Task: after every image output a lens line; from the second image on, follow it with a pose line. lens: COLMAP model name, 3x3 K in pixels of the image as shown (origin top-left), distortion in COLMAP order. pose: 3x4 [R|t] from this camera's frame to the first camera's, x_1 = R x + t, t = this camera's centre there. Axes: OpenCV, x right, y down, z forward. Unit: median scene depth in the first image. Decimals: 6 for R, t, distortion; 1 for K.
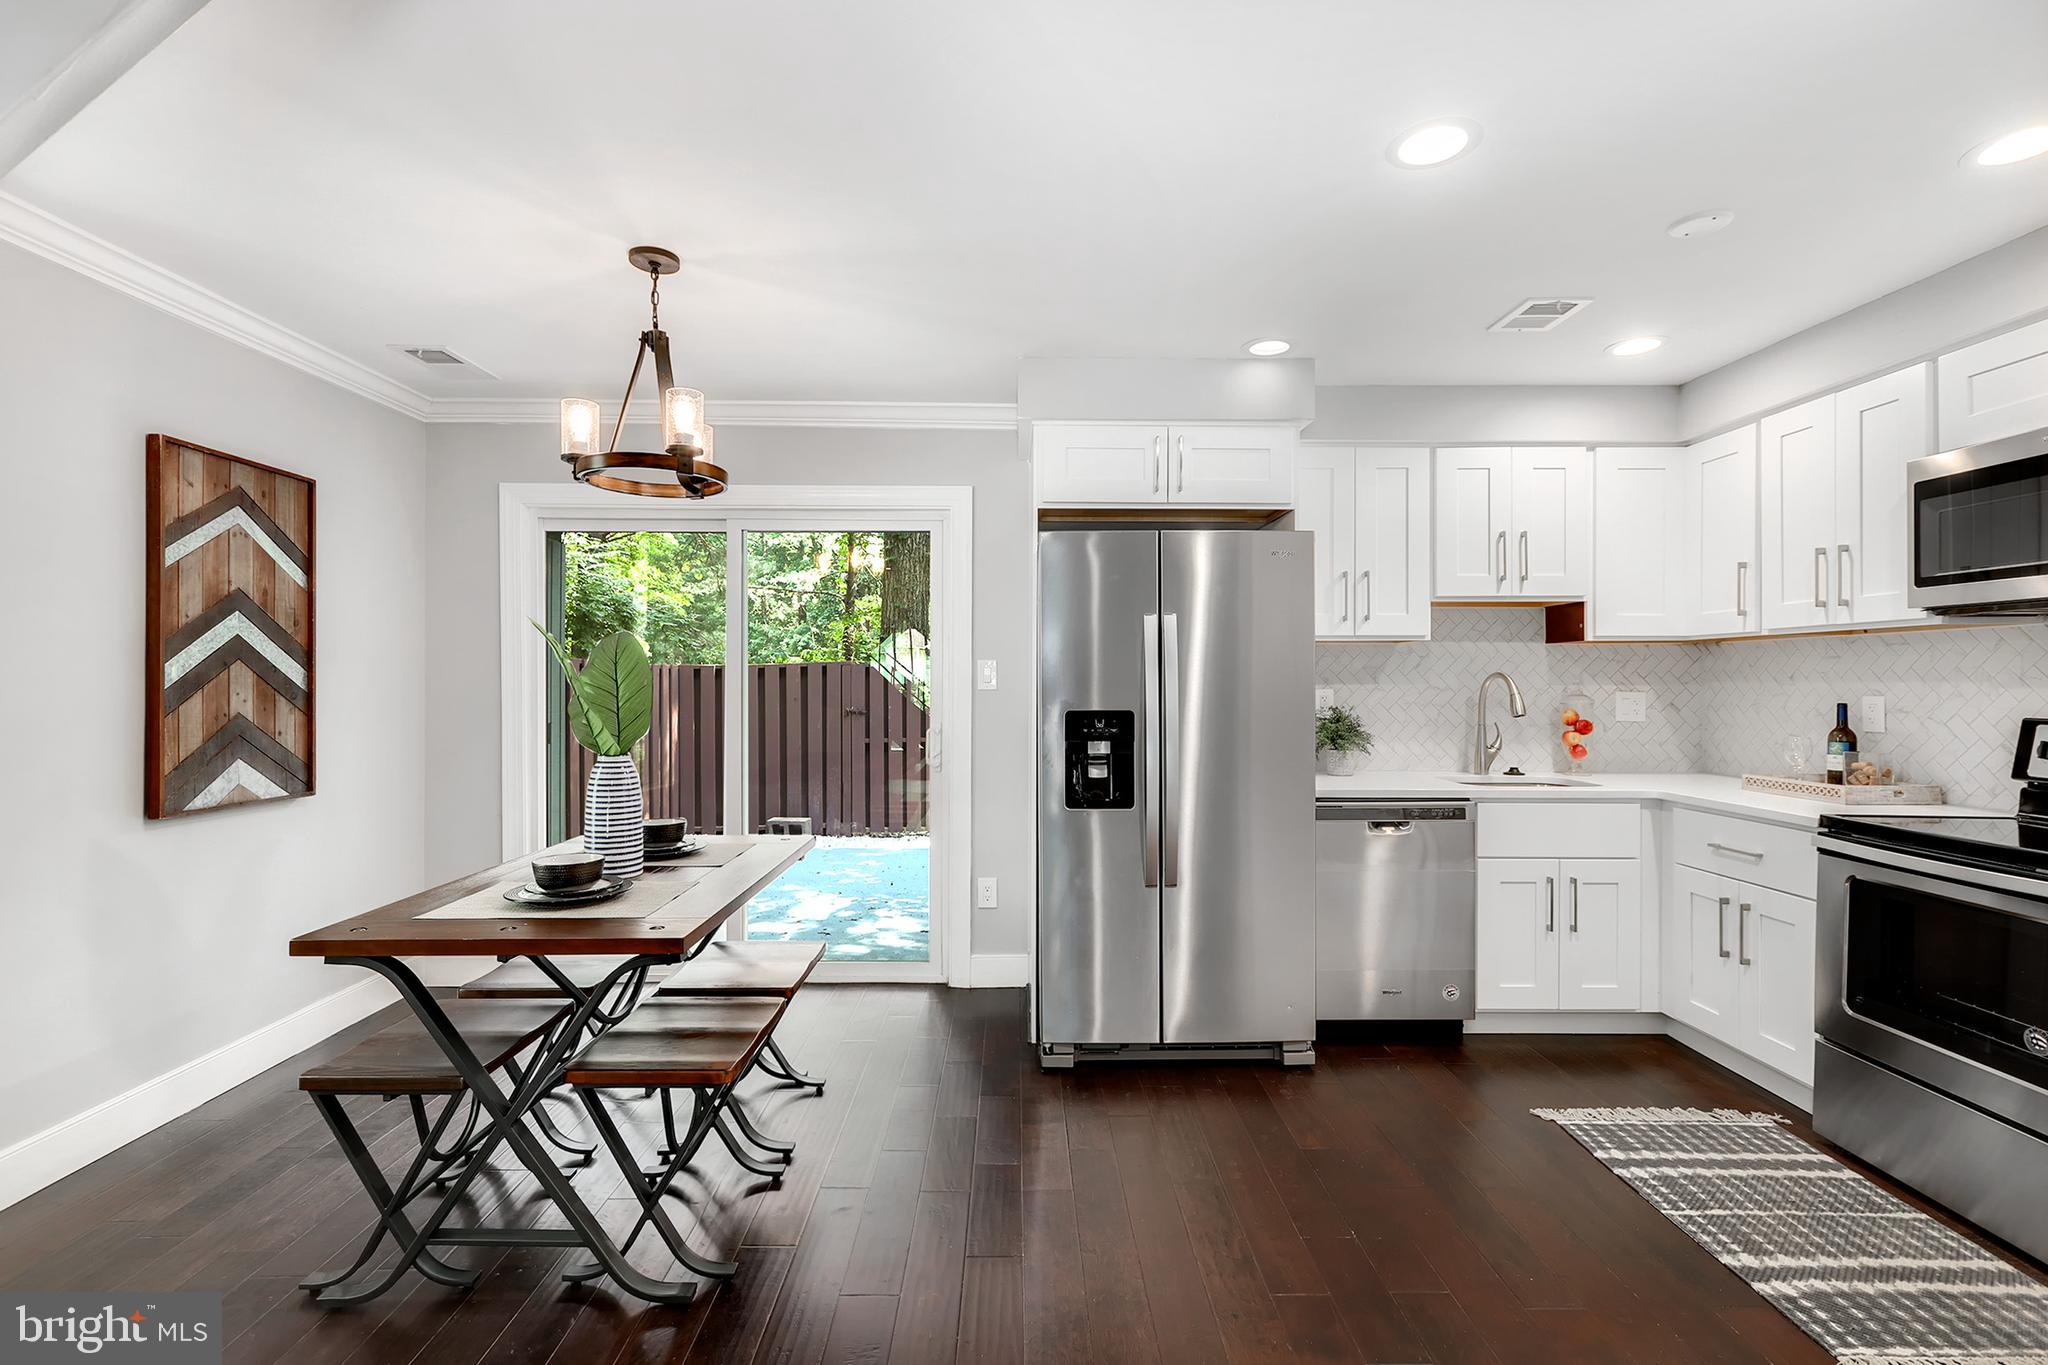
lens RADIAL K [[926.1, 0, 1029.8], [0, 926.1, 681.7], [0, 0, 1]] dist [0.002694, 0.000490]
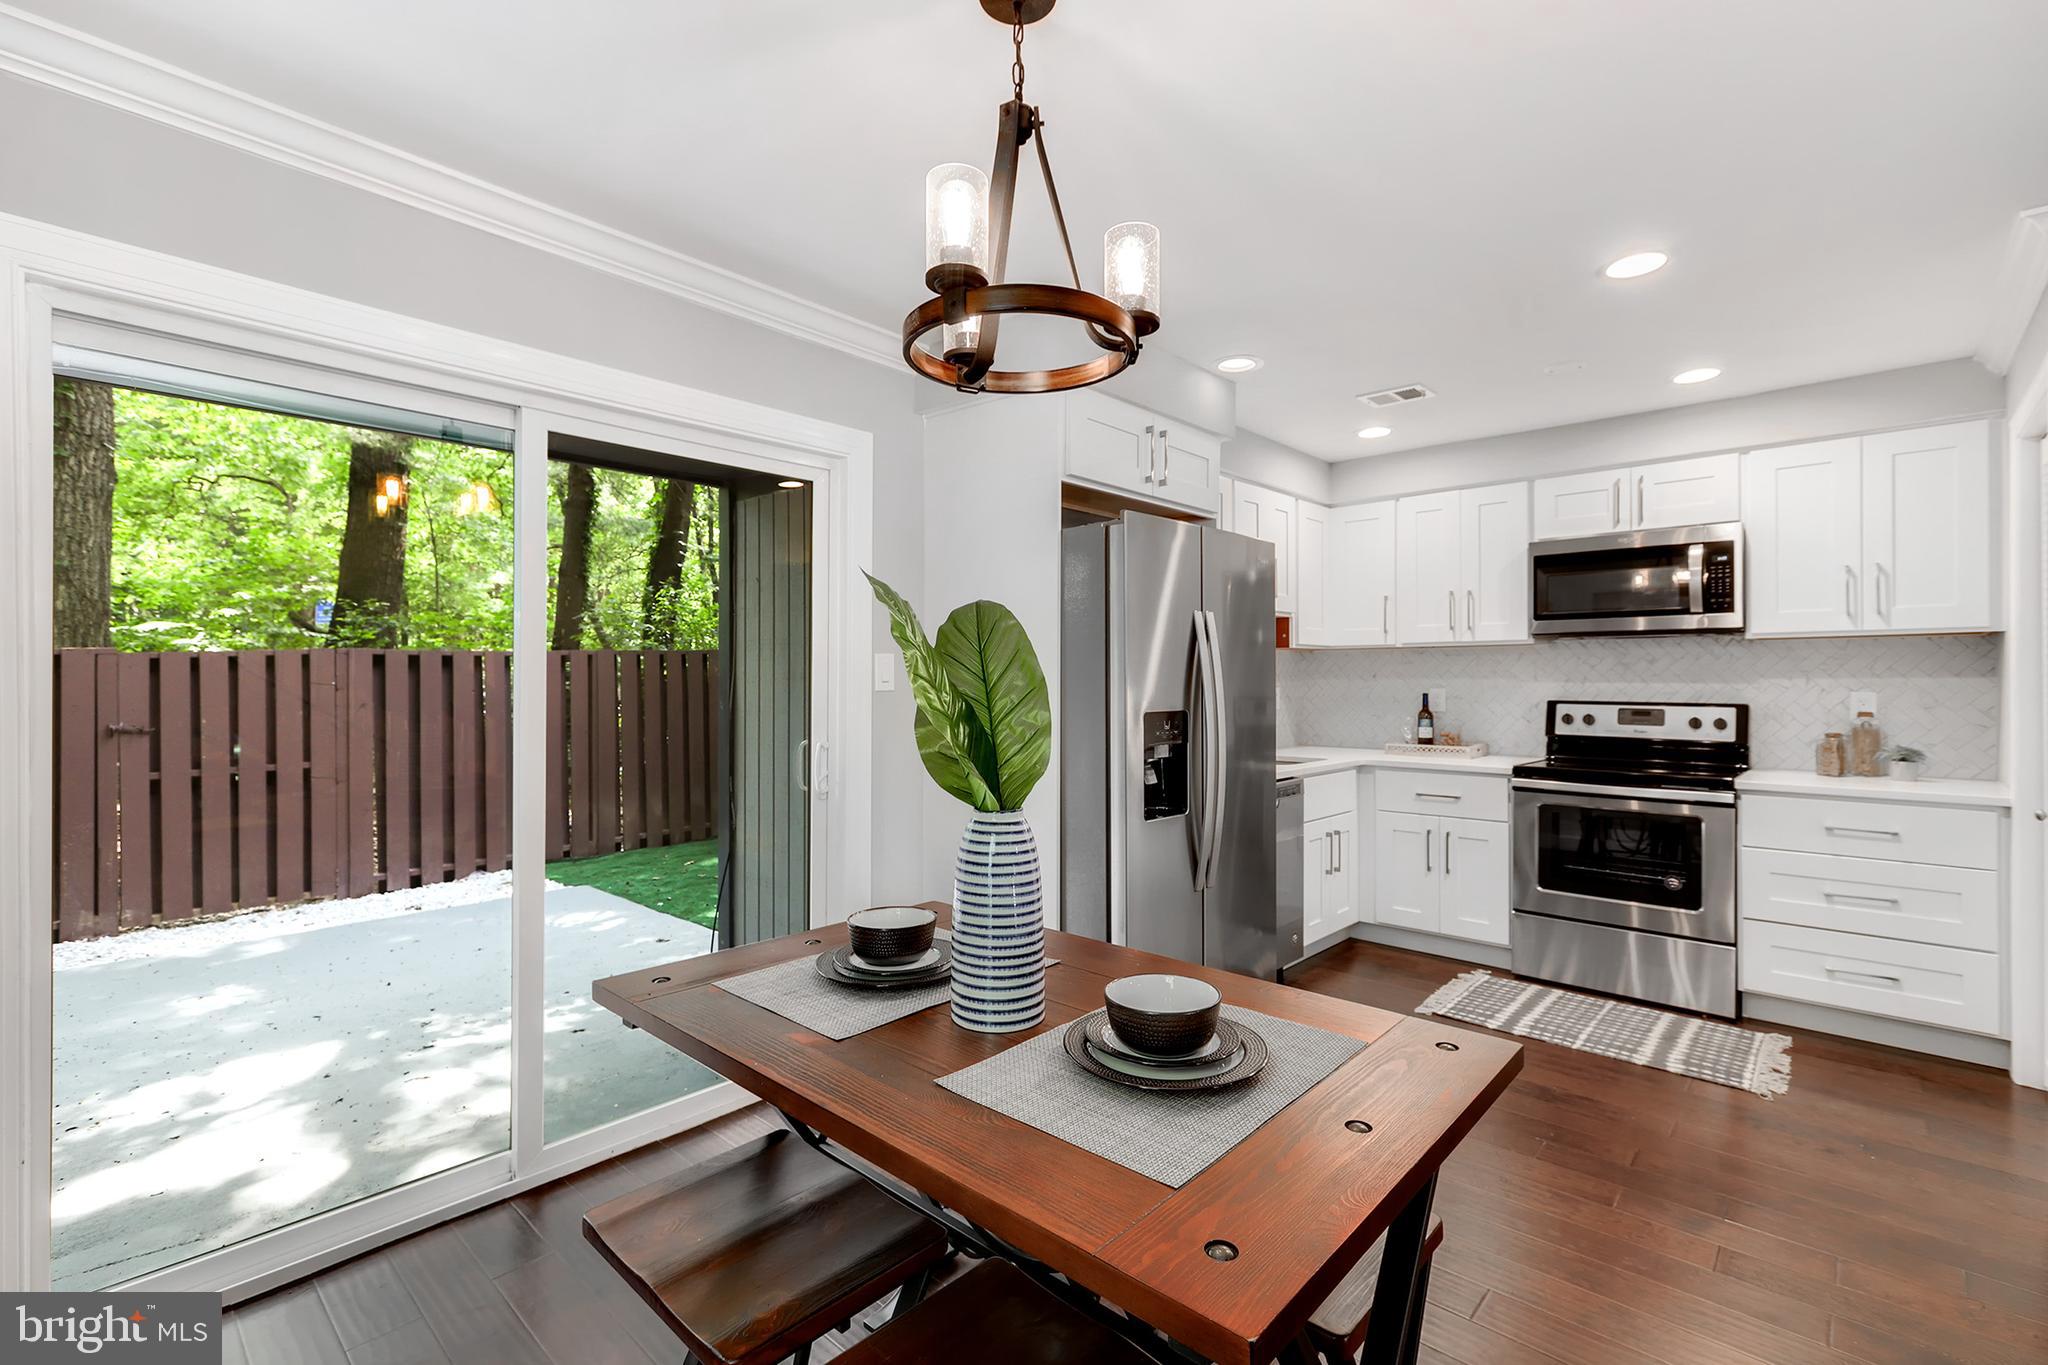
lens RADIAL K [[901.7, 0, 1030.2], [0, 901.7, 677.3], [0, 0, 1]] dist [0.002808, 0.000321]
pose [[0.686136, -0.000877, 0.727473, -0.675872], [0.002031, 0.999998, -0.000710, -0.003196], [-0.727470, 0.001965, 0.686136, 0.479710]]
